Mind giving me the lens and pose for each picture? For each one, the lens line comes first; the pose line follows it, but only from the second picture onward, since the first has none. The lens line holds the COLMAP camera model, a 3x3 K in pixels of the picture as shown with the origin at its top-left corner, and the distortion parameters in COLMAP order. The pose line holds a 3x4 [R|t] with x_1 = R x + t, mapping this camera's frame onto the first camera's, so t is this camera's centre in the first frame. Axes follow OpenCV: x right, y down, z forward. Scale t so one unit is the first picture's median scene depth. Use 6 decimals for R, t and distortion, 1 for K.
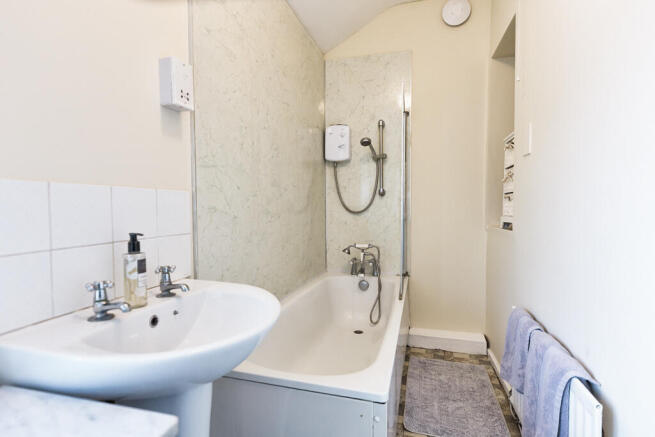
lens RADIAL K [[326.0, 0, 326.8], [0, 326.0, 216.7], [0, 0, 1]] dist [0.019955, 0.002959]
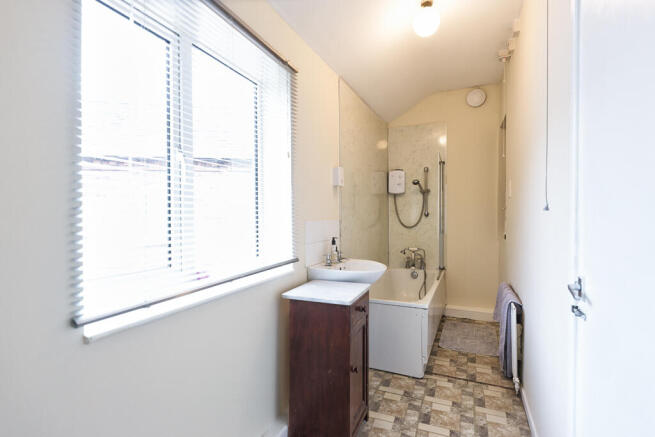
lens RADIAL K [[326.0, 0, 329.9], [0, 326.0, 220.3], [0, 0, 1]] dist [0.019955, 0.002959]
pose [[0.992261, 0.002492, -0.124147, -0.090190], [-0.005009, 0.999788, -0.019963, -0.012567], [0.124071, 0.020430, 0.992063, -0.571647]]
